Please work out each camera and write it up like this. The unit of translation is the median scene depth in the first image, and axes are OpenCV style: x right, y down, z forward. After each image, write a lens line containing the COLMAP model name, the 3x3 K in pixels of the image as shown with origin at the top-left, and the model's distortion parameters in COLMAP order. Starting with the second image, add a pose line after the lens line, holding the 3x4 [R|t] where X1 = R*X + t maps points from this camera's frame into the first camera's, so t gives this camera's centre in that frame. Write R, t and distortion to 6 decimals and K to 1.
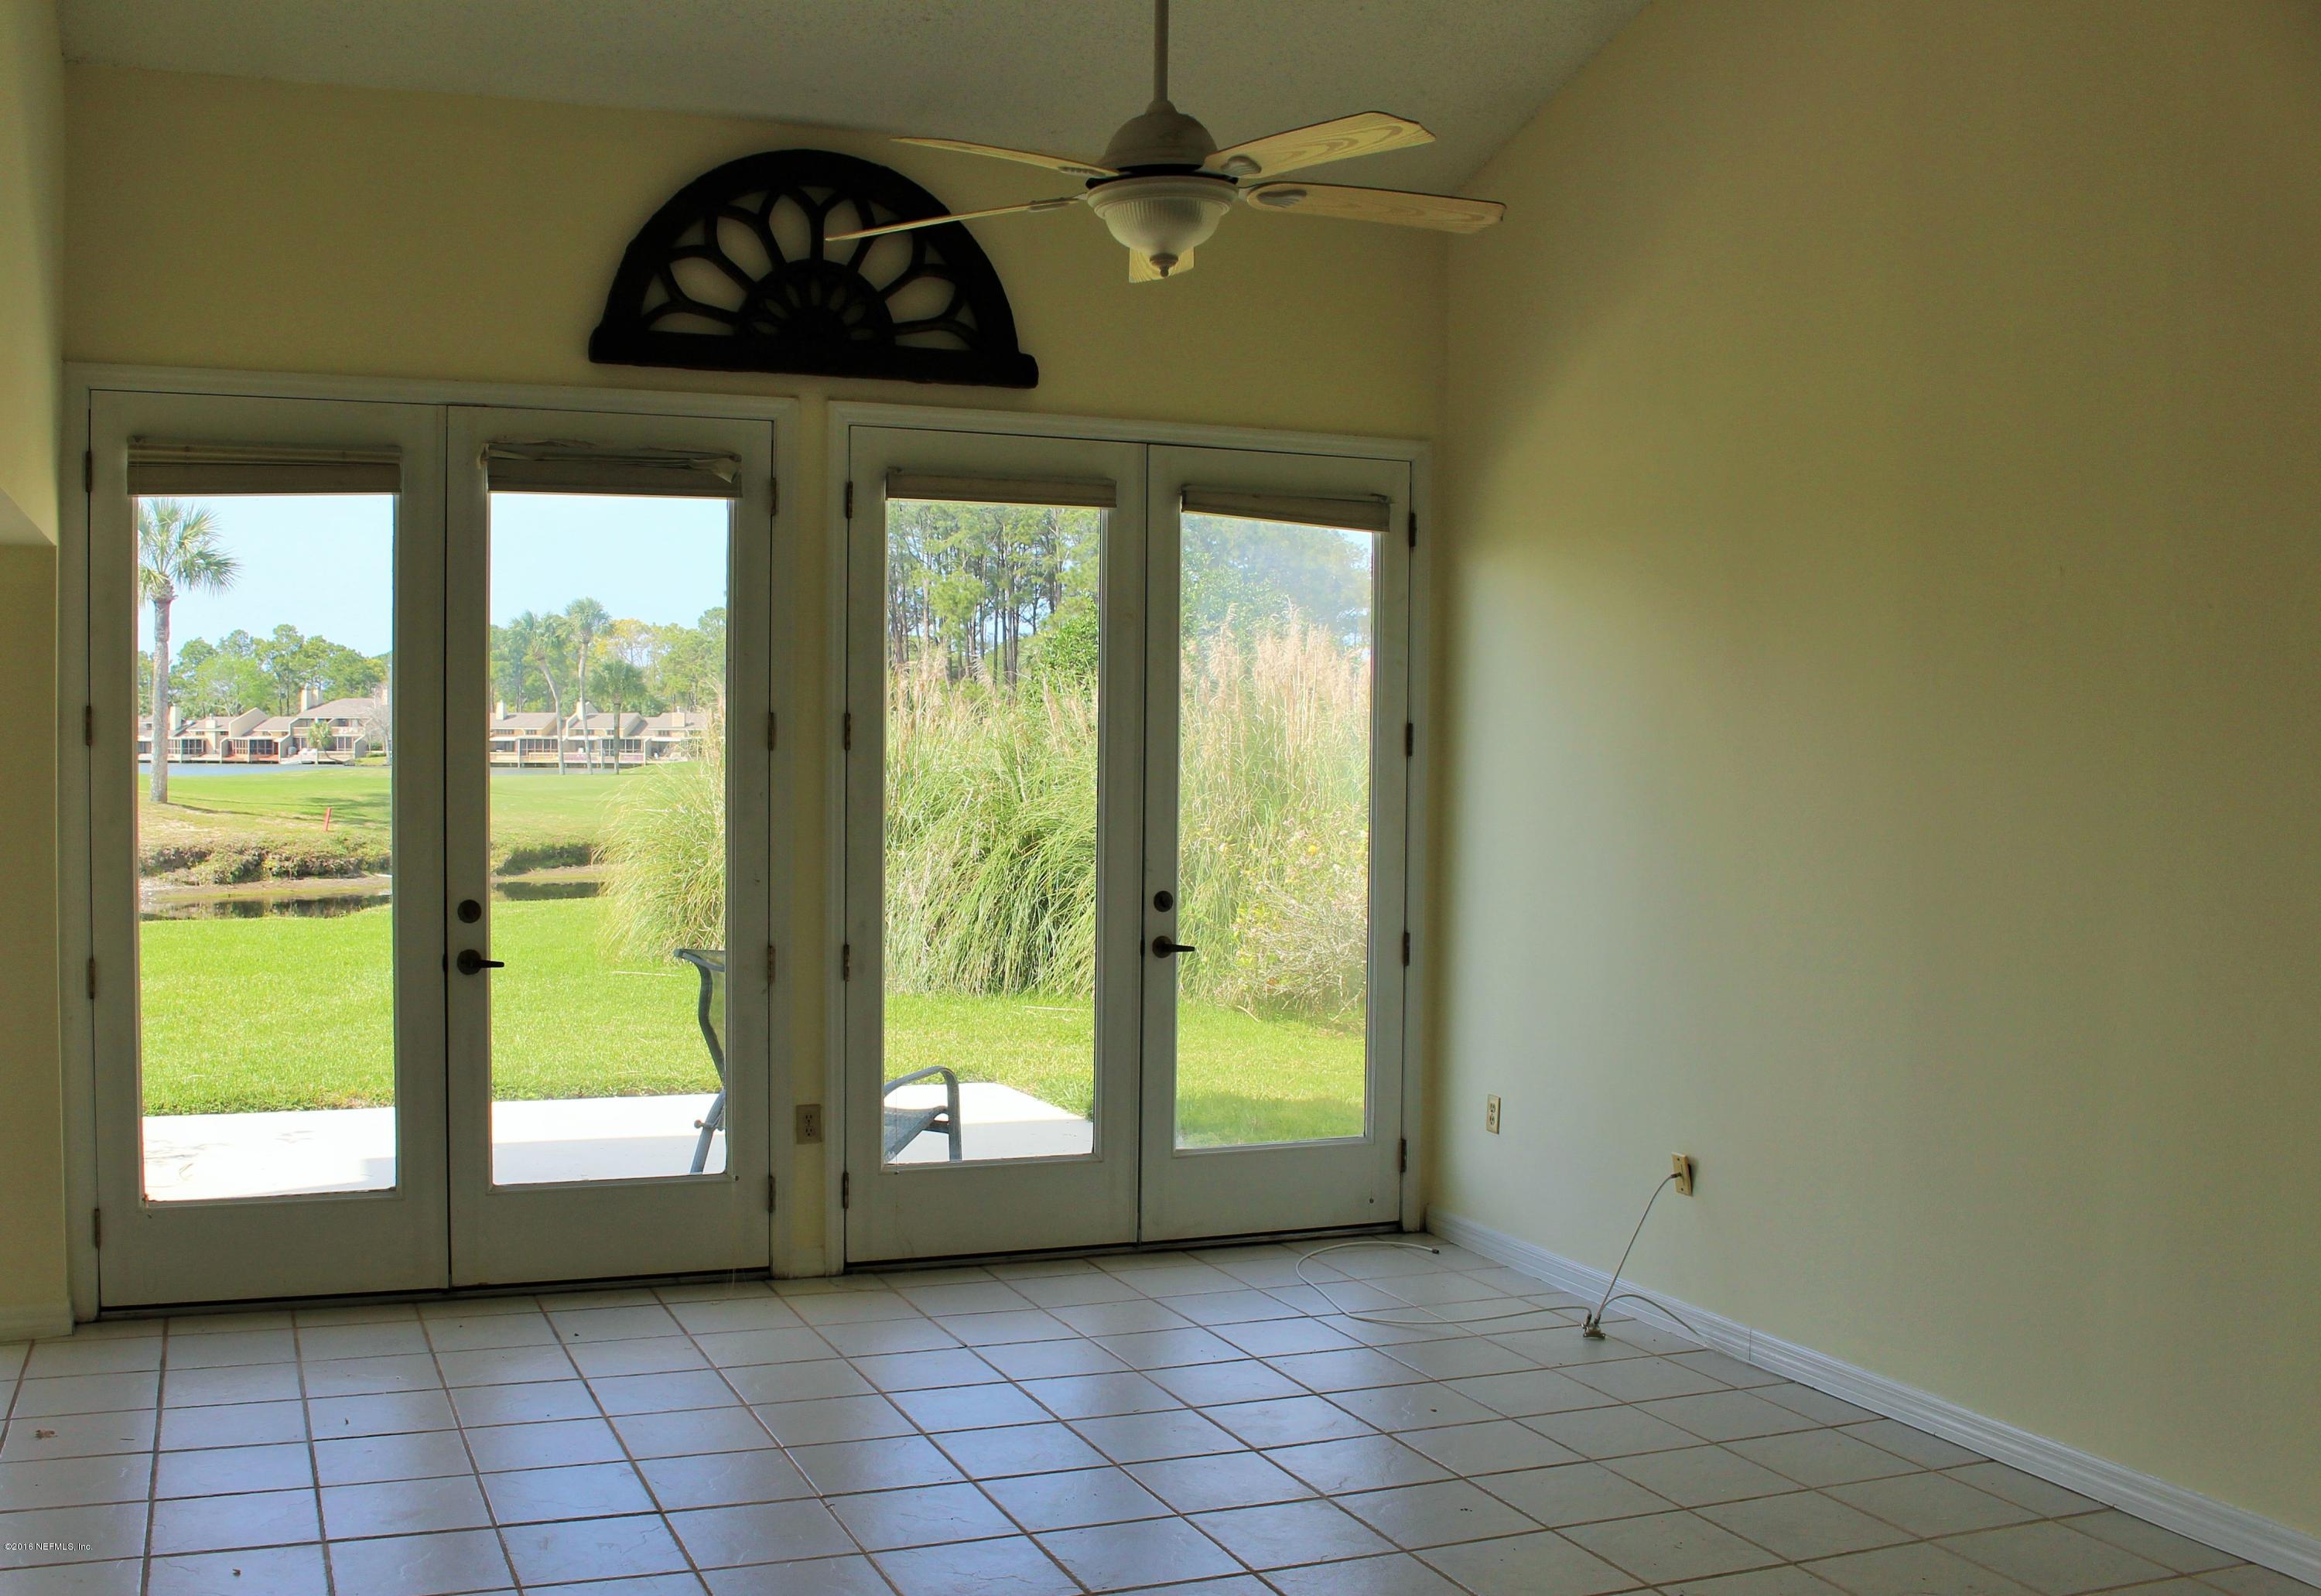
lens RADIAL K [[2191.2, 0, 999.0], [0, 2191.2, 860.0], [0, 0, 1]] dist [-0.127137, 0.000000]
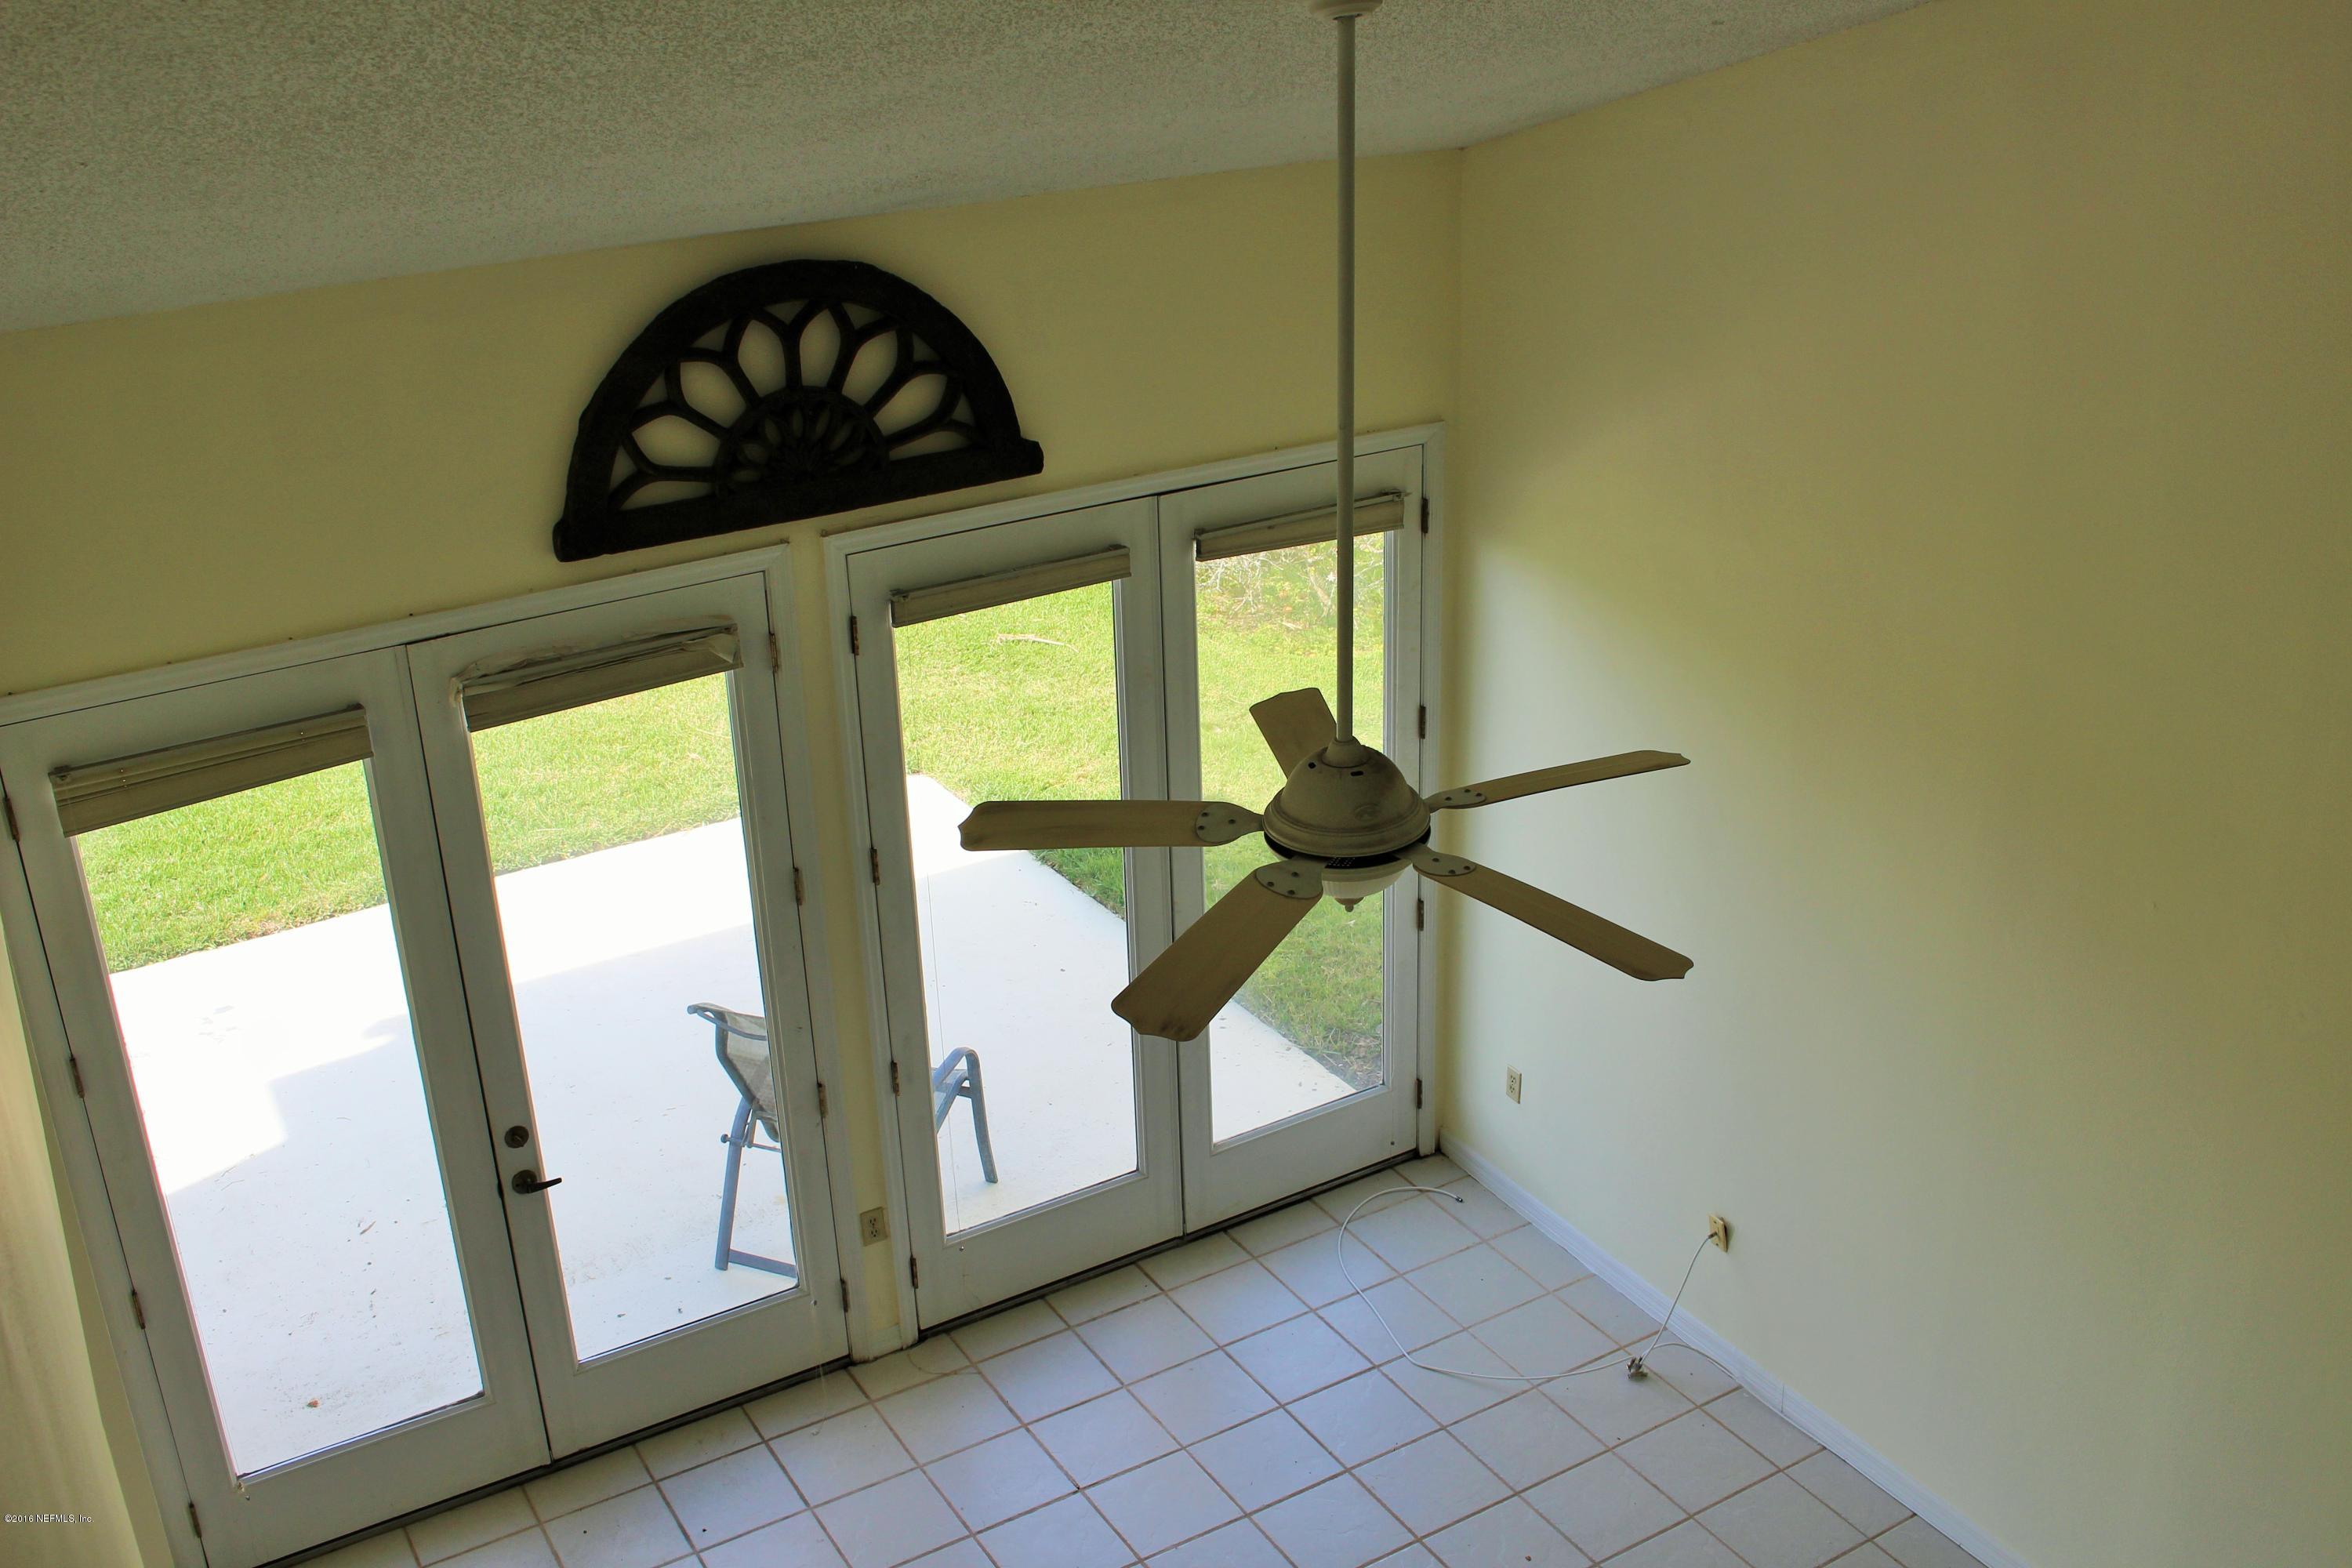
lens RADIAL K [[2252.0, 0, 1173.1], [0, 2252.0, 777.6], [0, 0, 1]] dist [-0.096746, 0.000000]
pose [[0.980953, -0.110299, 0.159894, -0.093956], [0.049171, 0.937339, 0.344932, -0.423586], [-0.187921, -0.330500, 0.924908, 0.087376]]
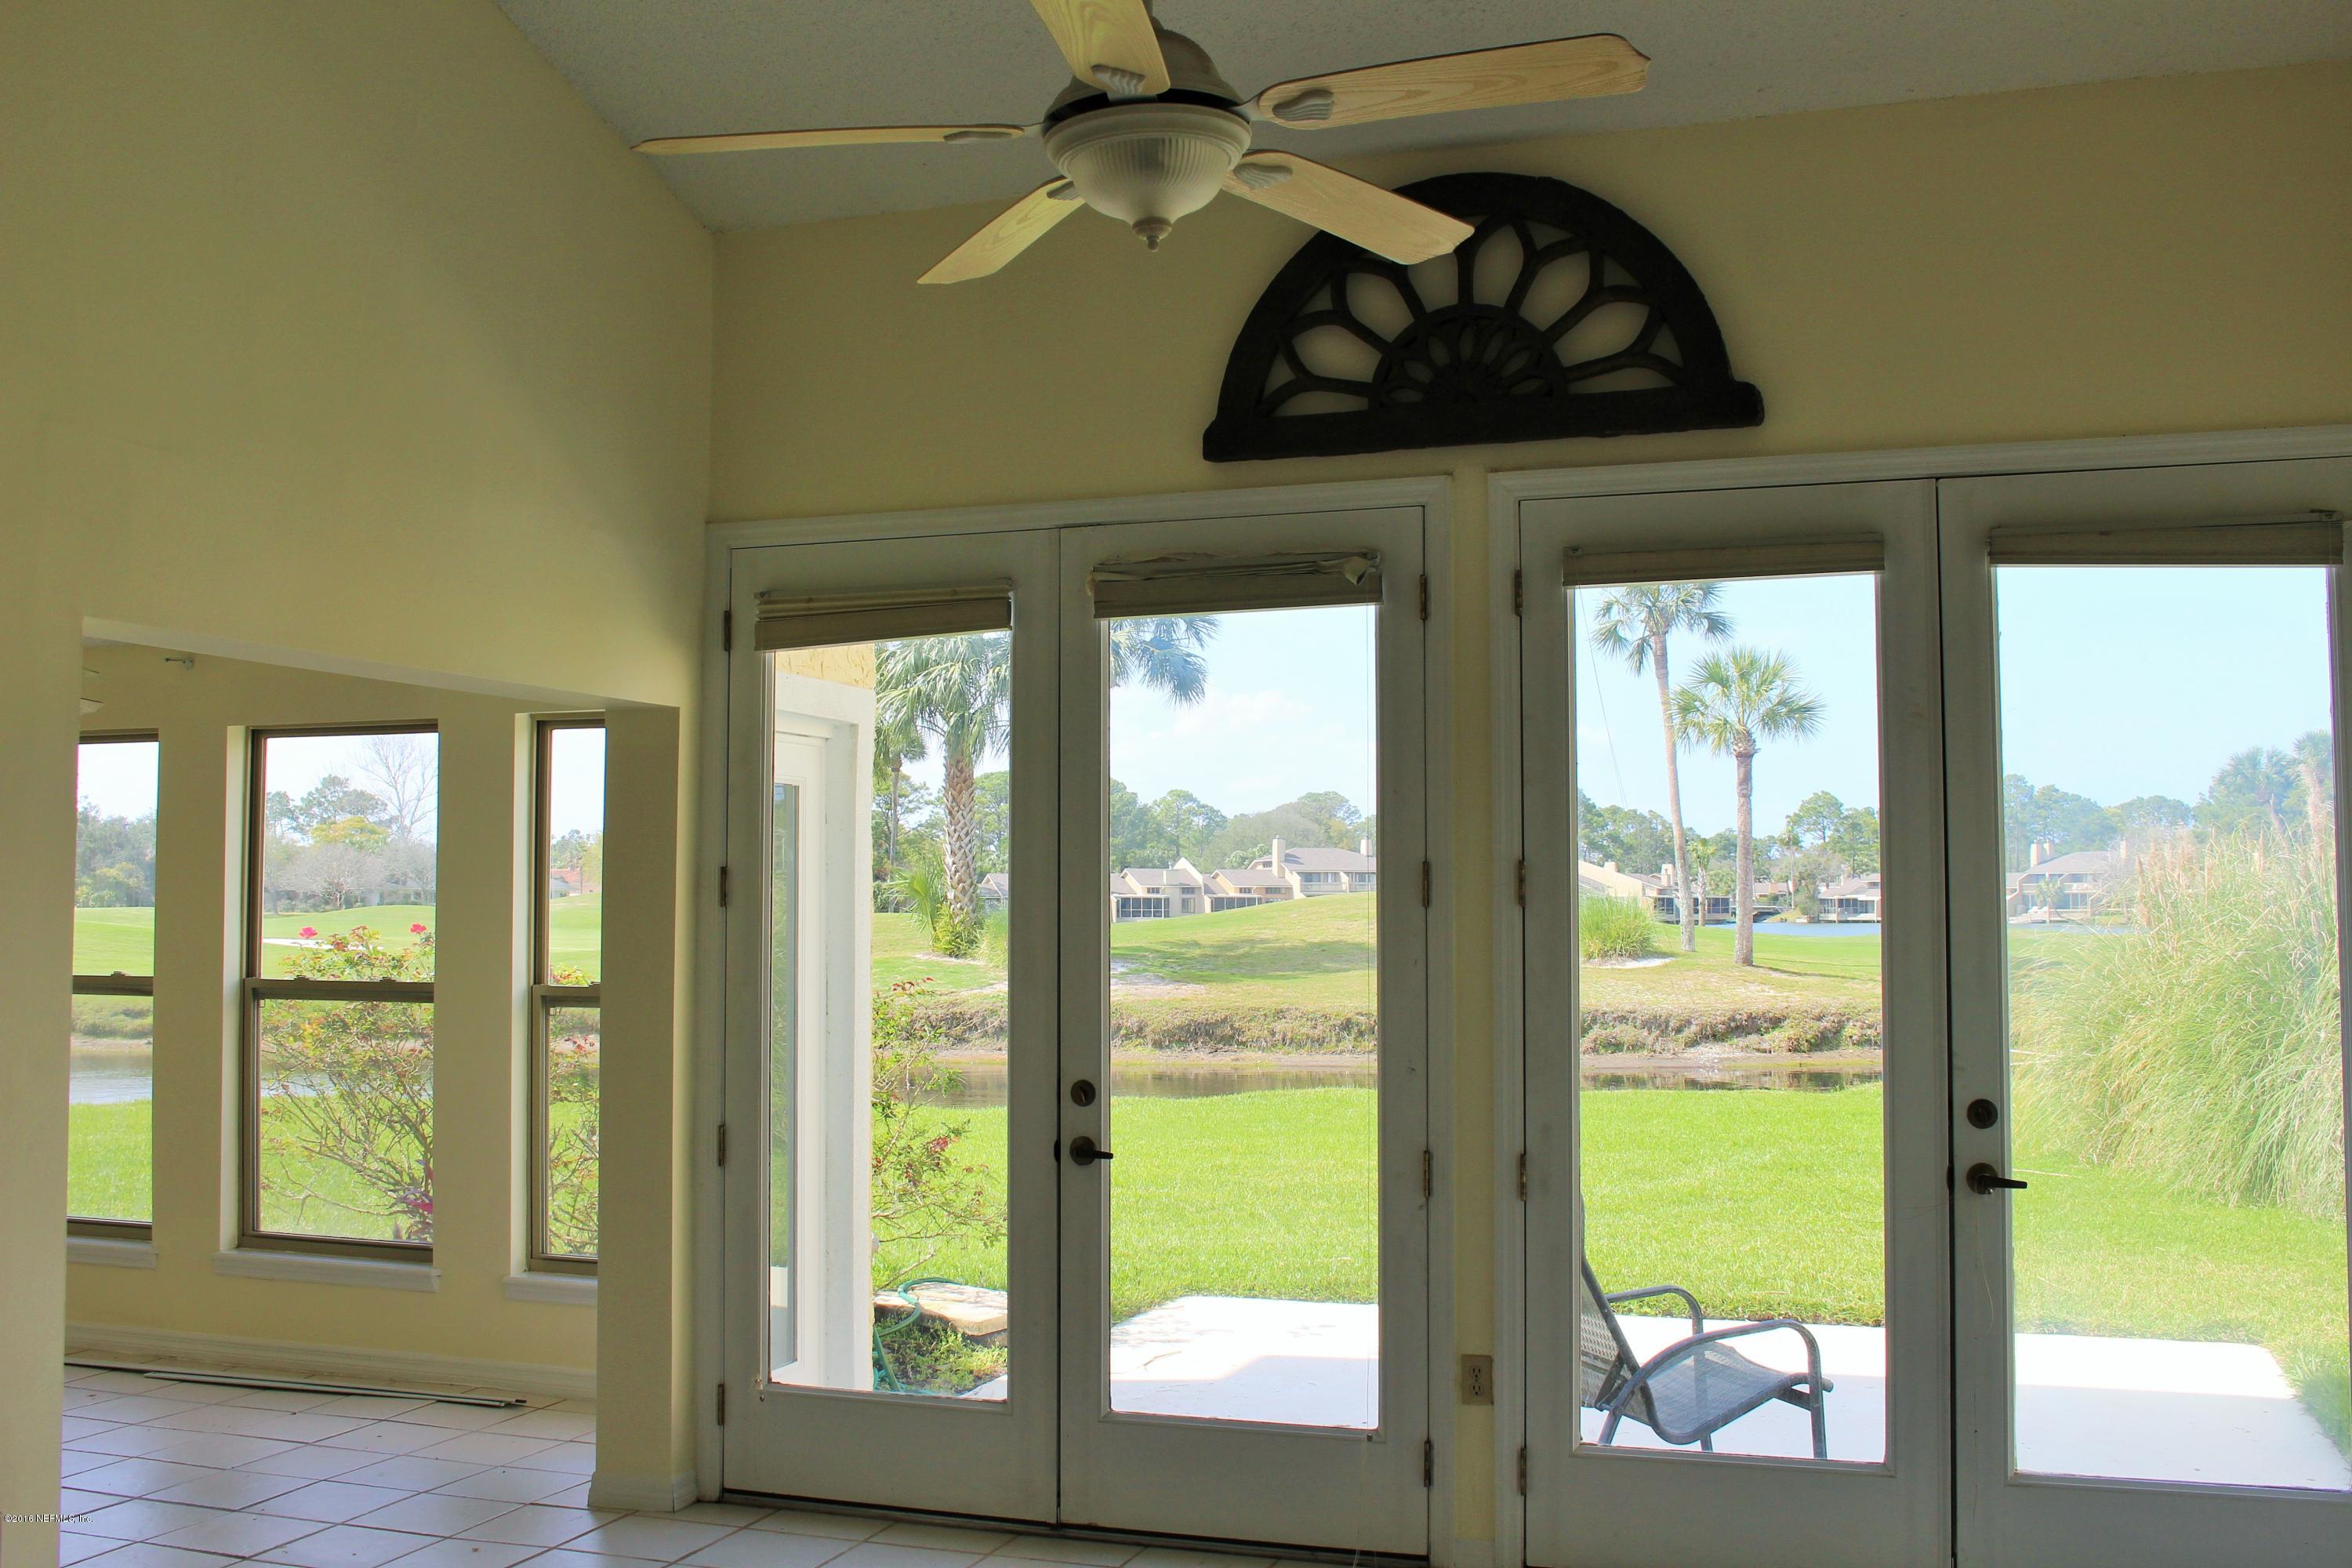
lens RADIAL K [[2308.6, 0, 1163.3], [0, 2308.6, 768.3], [0, 0, 1]] dist [-0.102276, 0.000000]
pose [[0.775578, -0.047849, -0.629435, 0.356165], [-0.023202, 0.994288, -0.104174, -0.010075], [0.630825, 0.095399, 0.770039, 0.272286]]
